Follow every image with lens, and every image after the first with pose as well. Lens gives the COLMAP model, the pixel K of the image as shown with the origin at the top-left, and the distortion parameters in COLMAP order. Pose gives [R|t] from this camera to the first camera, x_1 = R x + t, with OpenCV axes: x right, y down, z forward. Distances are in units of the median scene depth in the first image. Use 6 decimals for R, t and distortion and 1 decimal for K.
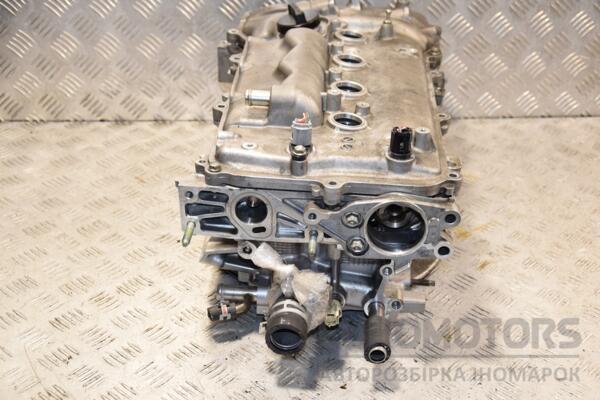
lens RADIAL K [[972.0, 0, 300.5], [0, 972.0, 203.4], [0, 0, 1]] dist [0.201658, 0.000000]
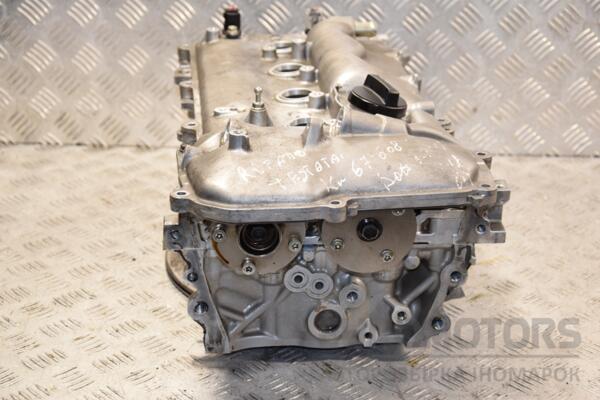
lens RADIAL K [[1312.1, 0, 298.8], [0, 1312.1, 201.8], [0, 0, 1]] dist [0.439132, 0.000000]
pose [[0.993604, 0.030888, -0.108615, 0.128082], [-0.044170, 0.991535, -0.122092, 0.106162], [0.103924, 0.126109, 0.986558, -0.149421]]
